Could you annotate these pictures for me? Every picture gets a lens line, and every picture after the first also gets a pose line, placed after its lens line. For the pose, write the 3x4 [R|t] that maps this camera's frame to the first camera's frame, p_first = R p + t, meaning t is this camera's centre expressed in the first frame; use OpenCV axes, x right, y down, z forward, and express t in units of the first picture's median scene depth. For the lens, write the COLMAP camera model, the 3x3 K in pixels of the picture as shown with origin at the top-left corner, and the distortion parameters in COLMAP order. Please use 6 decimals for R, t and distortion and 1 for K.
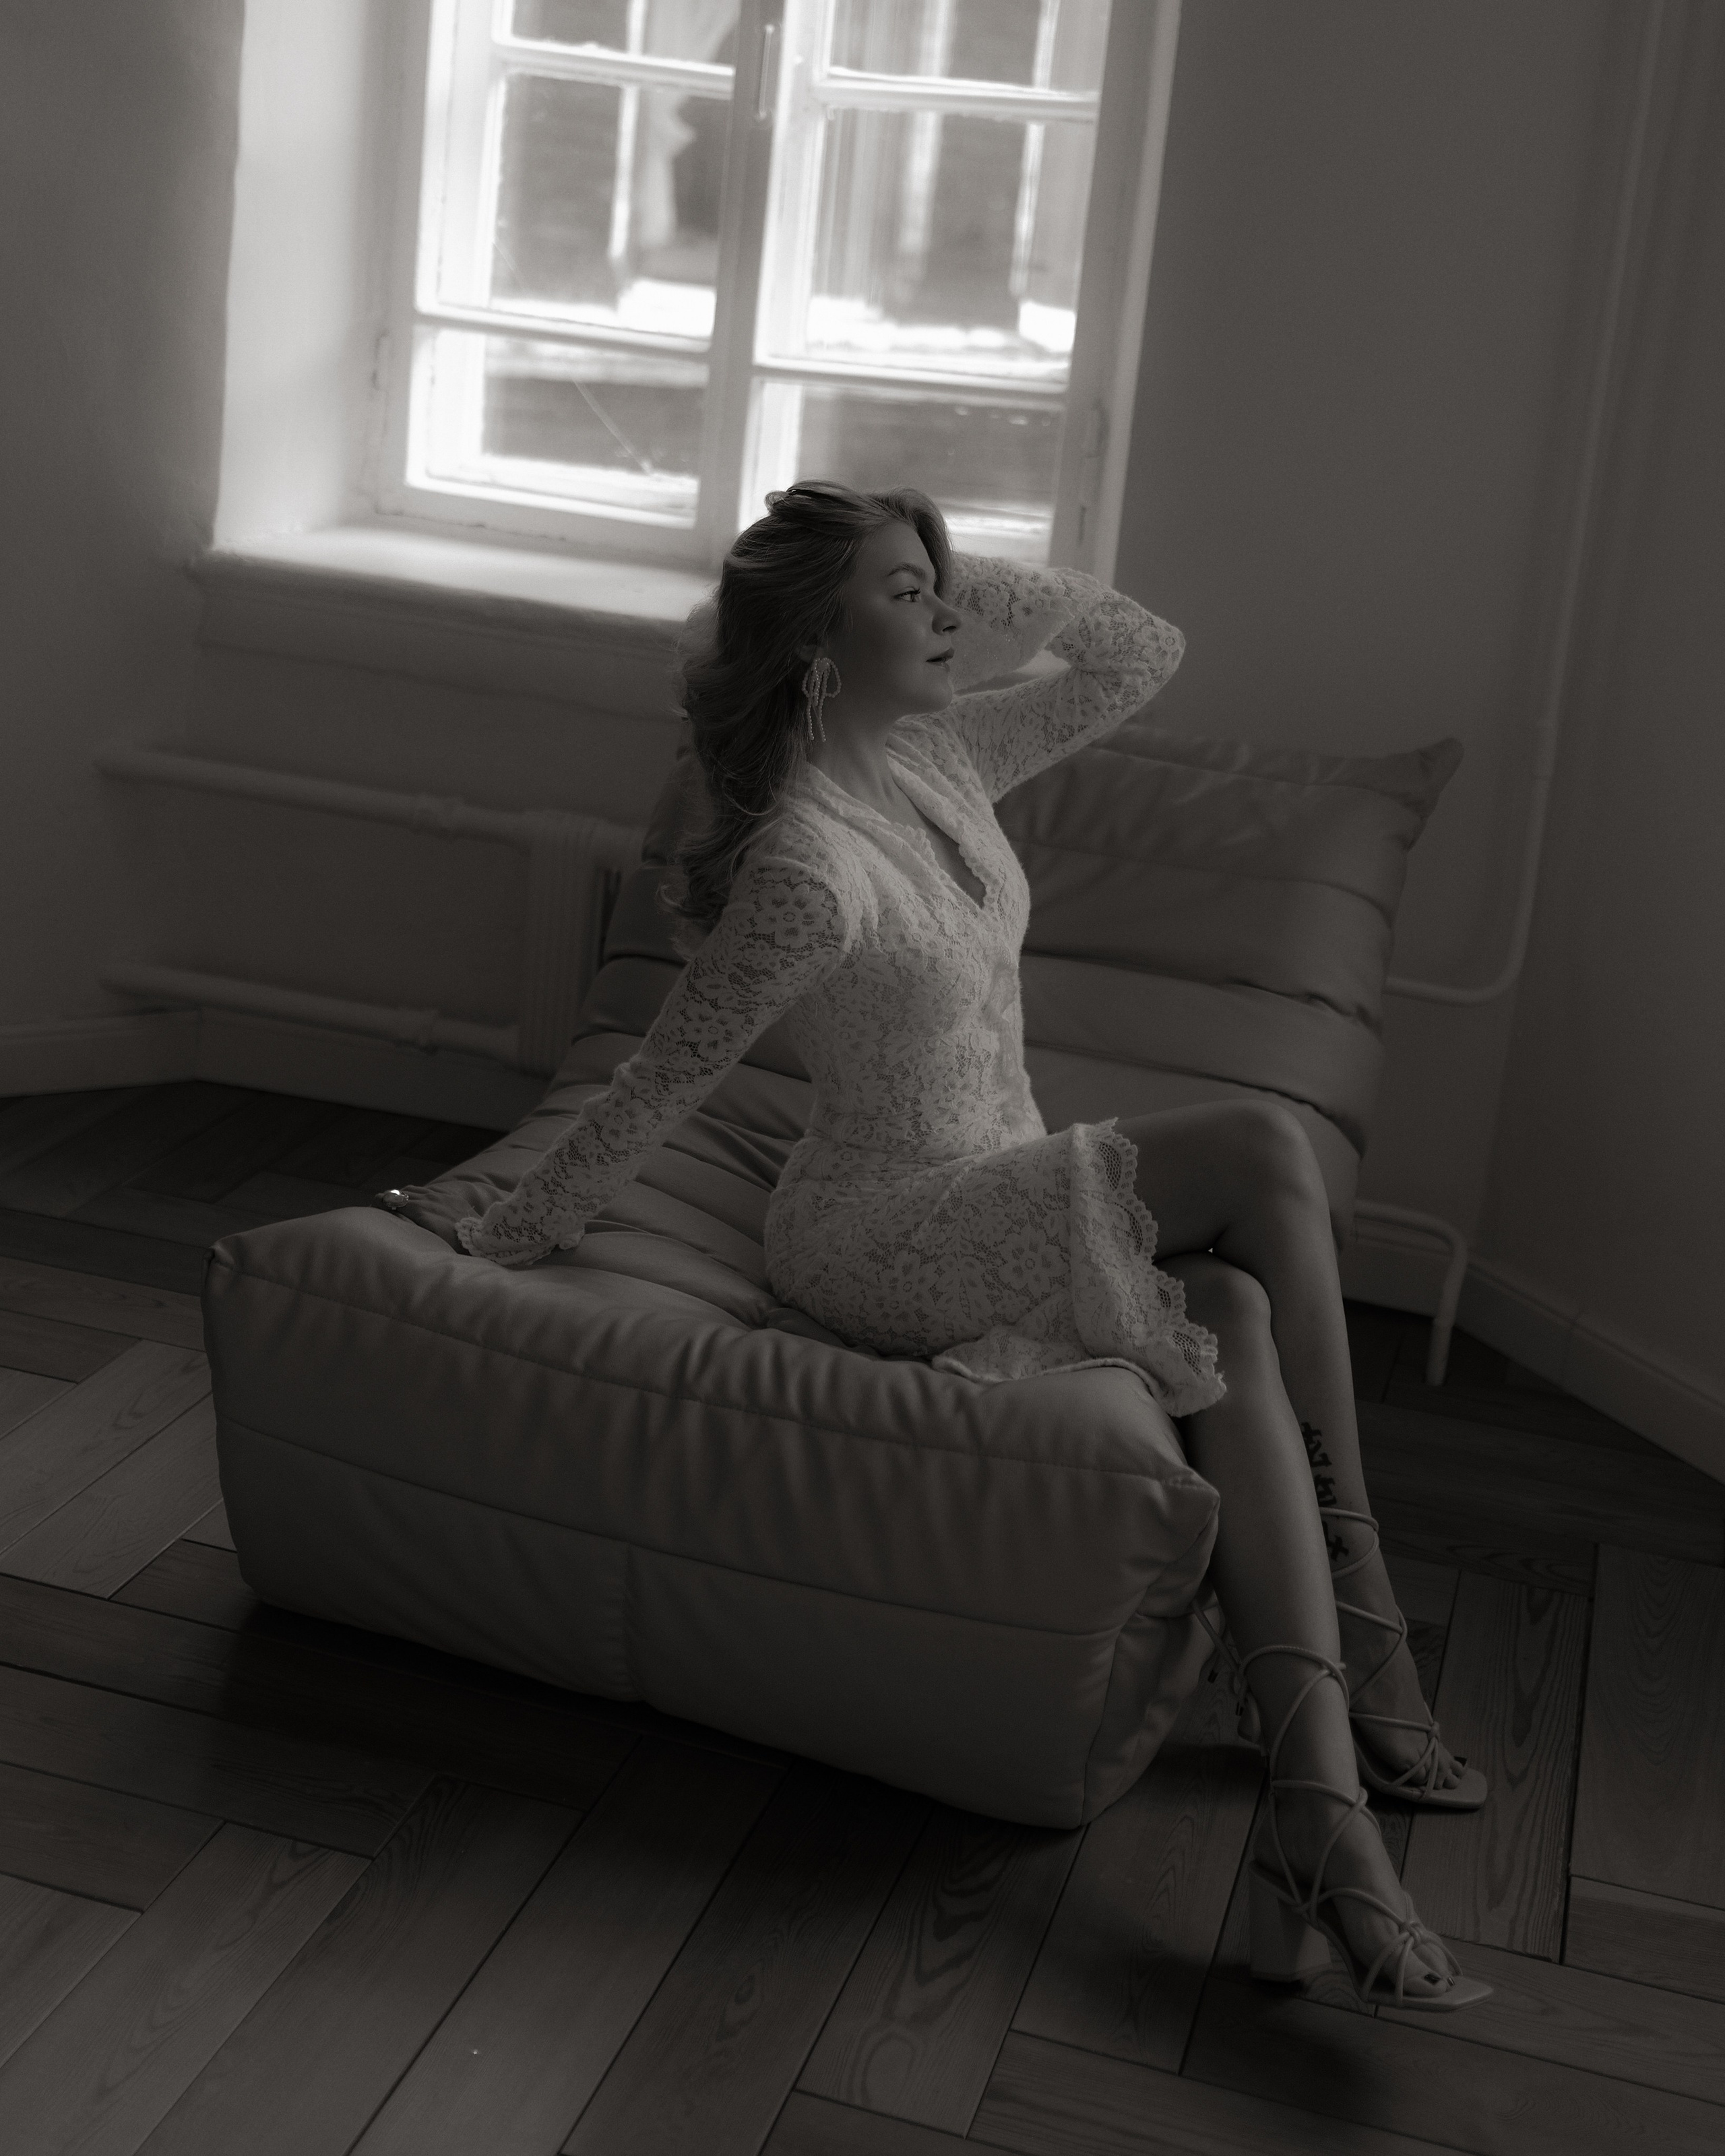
lens RADIAL K [[2694.7, 0, 783.7], [0, 2694.7, 1082.9], [0, 0, 1]] dist [-0.007288, -0.067609]
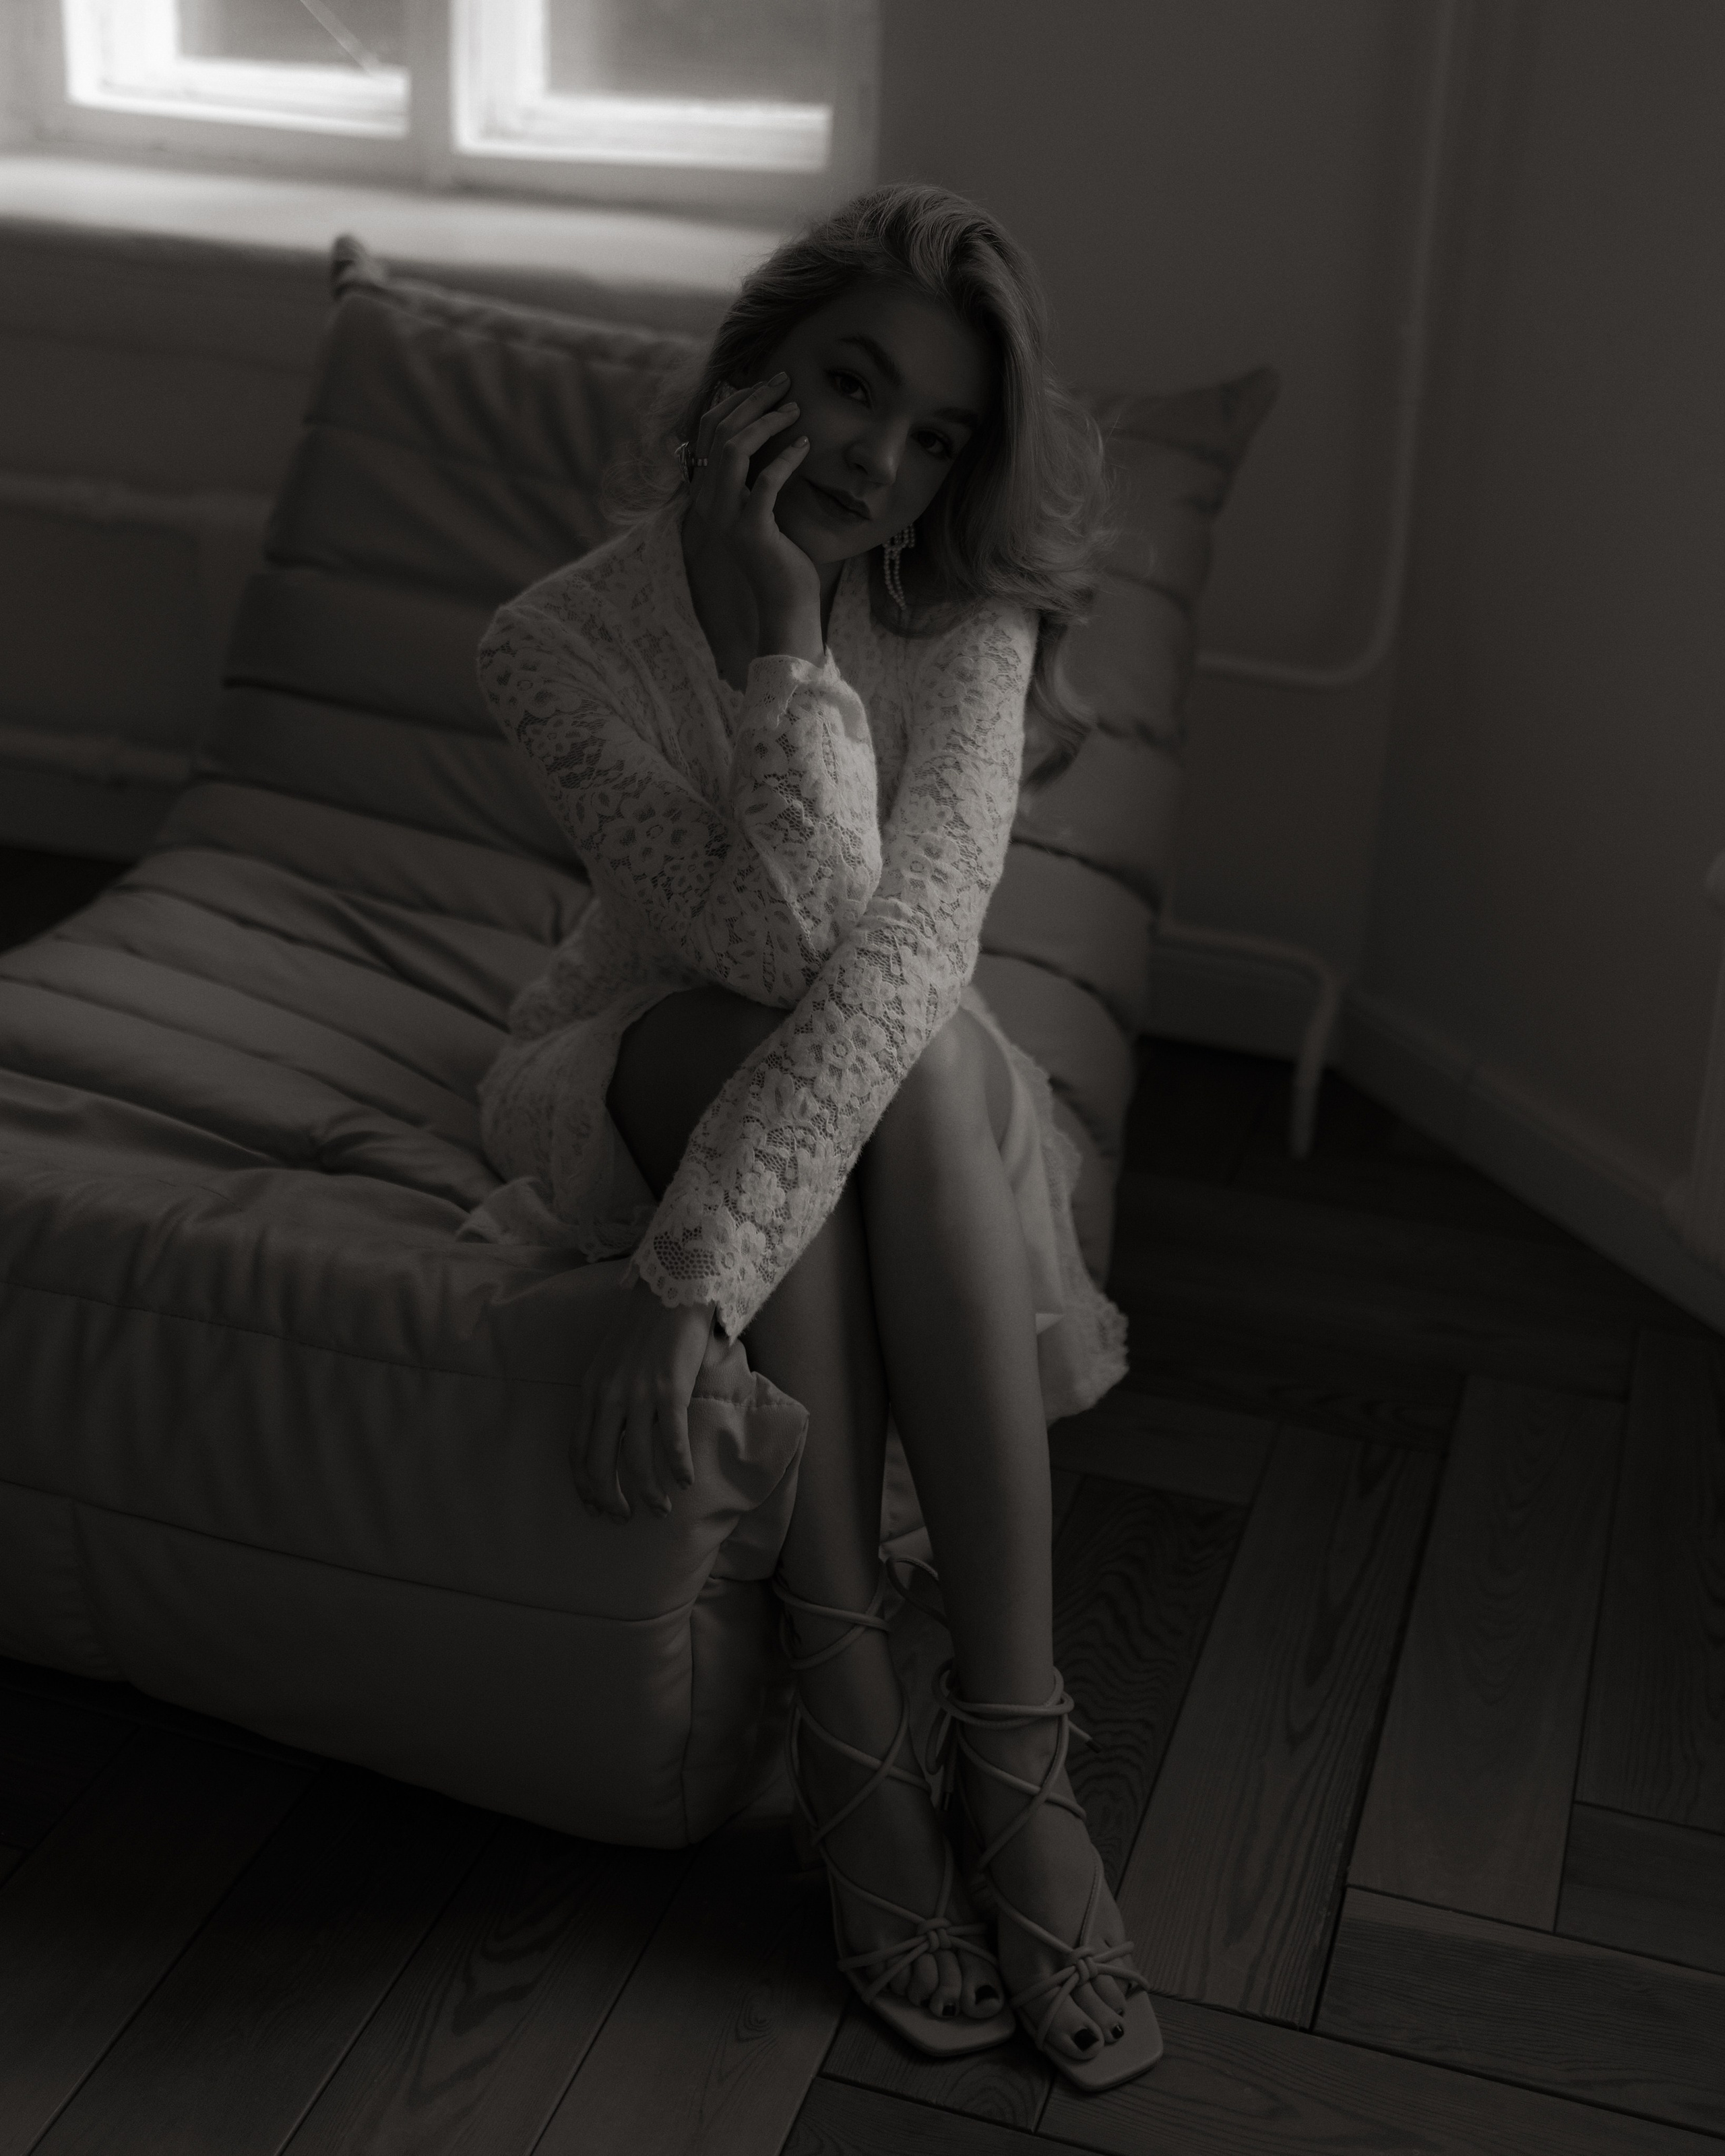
lens RADIAL K [[2817.2, 0, 682.1], [0, 2817.2, 1069.6], [0, 0, 1]] dist [0.009267, -0.020082]
pose [[0.999052, -0.027672, -0.033610, 0.118480], [0.031243, 0.993347, 0.110842, -0.026069], [0.030319, -0.111787, 0.993270, 0.192632]]
